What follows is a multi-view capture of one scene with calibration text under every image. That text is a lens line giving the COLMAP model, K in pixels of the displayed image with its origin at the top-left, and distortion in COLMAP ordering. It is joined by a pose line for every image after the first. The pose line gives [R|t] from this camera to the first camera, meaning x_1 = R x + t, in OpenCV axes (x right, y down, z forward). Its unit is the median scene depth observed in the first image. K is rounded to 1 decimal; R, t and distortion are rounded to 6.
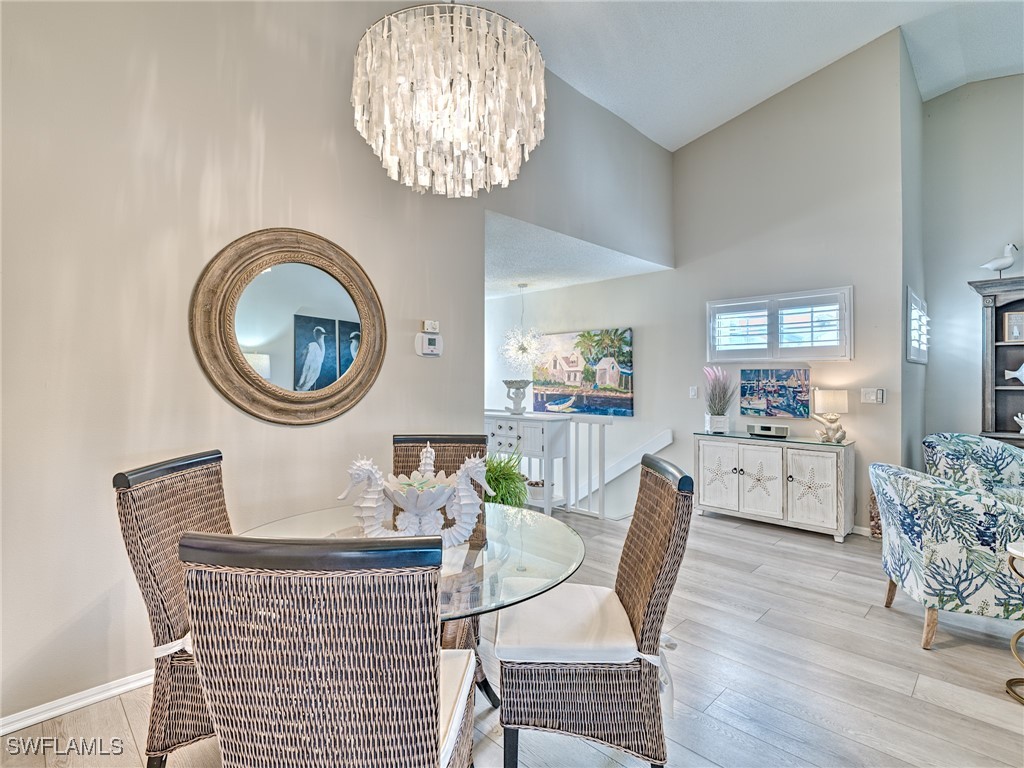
lens RADIAL K [[508.6, 0, 508.2], [0, 508.6, 377.3], [0, 0, 1]] dist [-0.000002, -0.016417]
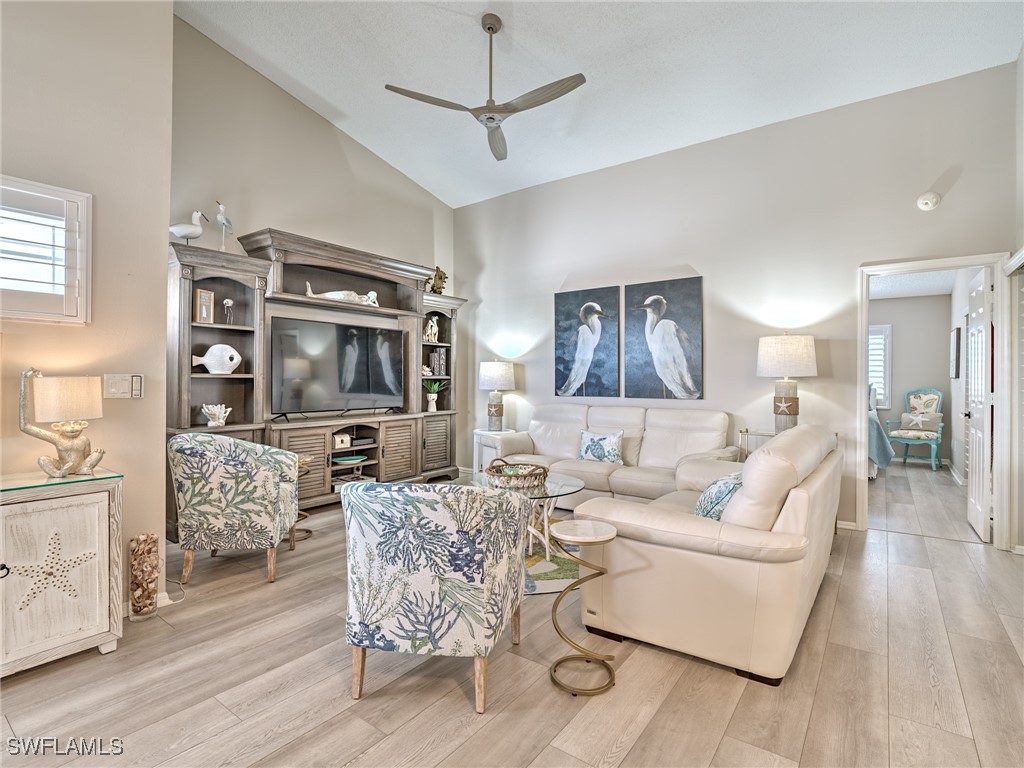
lens RADIAL K [[508.6, 0, 508.2], [0, 508.6, 377.3], [0, 0, 1]] dist [-0.000002, -0.016417]
pose [[-0.162054, 0.002244, 0.986779, 0.041507], [-0.008123, 0.999960, -0.003608, 0.023806], [-0.986748, -0.008600, -0.162030, 0.627963]]
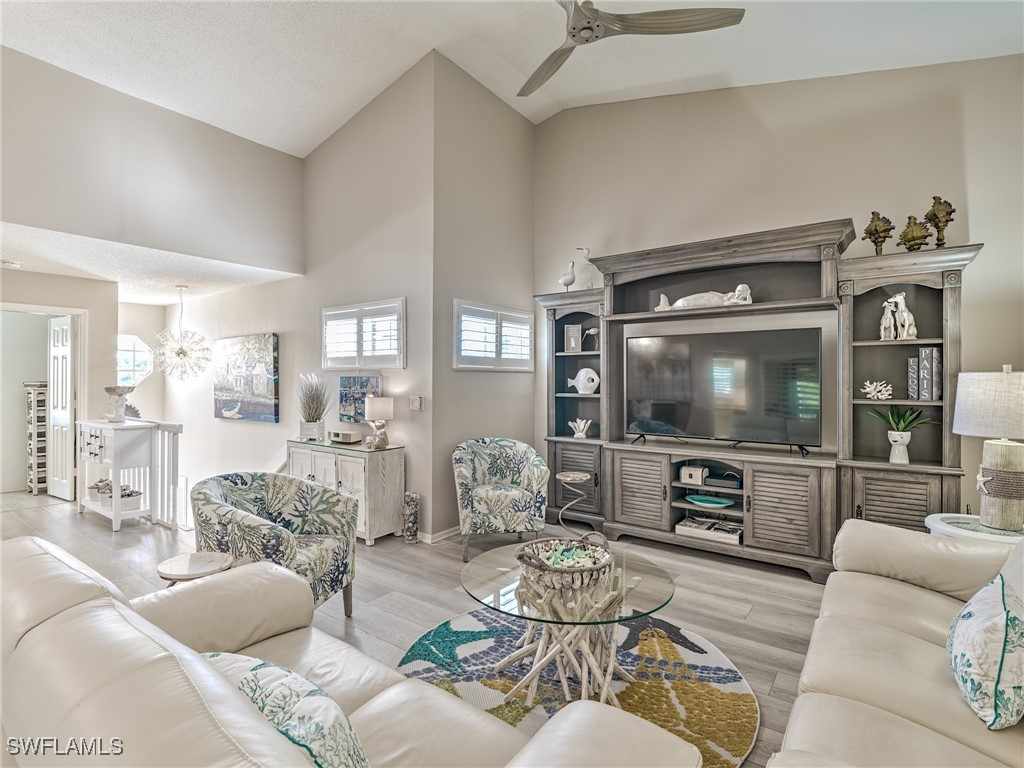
lens RADIAL K [[486.6, 0, 511.1], [0, 486.6, 381.3], [0, 0, 1]] dist [-0.000397, -0.014436]
pose [[0.986368, 0.002516, 0.164535, 0.728130], [-0.003146, 0.999989, 0.003563, -0.012129], [-0.164525, -0.004032, 0.986365, -0.017503]]
